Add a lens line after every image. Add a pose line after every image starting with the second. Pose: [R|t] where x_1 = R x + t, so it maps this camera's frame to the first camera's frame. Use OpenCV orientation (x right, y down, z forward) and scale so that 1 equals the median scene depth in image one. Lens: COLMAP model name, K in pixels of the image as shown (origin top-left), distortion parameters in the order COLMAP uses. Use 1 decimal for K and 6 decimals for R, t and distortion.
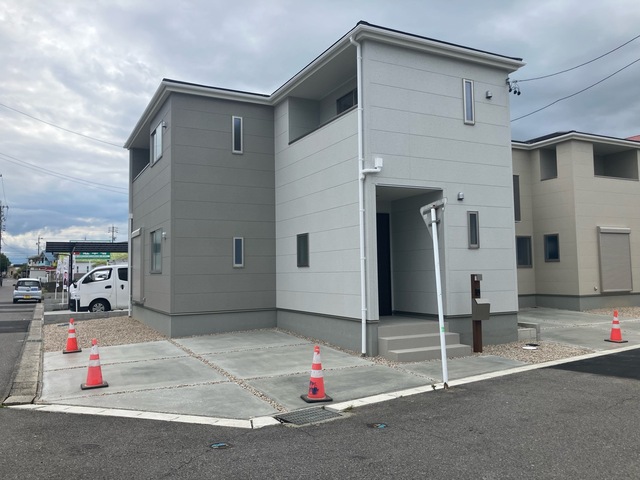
lens RADIAL K [[530.2, 0, 320.0], [0, 530.2, 240.0], [0, 0, 1]] dist [0.006672, 0.015536]
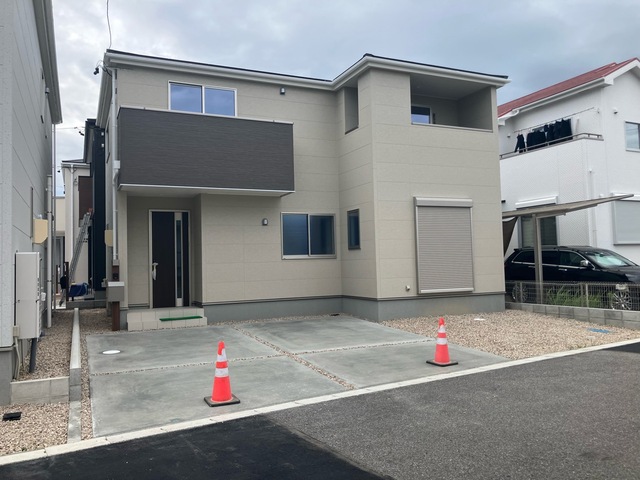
lens RADIAL K [[511.7, 0, 320.0], [0, 511.7, 240.0], [0, 0, 1]] dist [-0.000446, 0.002485]
pose [[0.996054, -0.004709, -0.088627, 0.454911], [0.007142, 0.999606, 0.027156, 0.010446], [0.088464, -0.027682, 0.995695, 0.330594]]
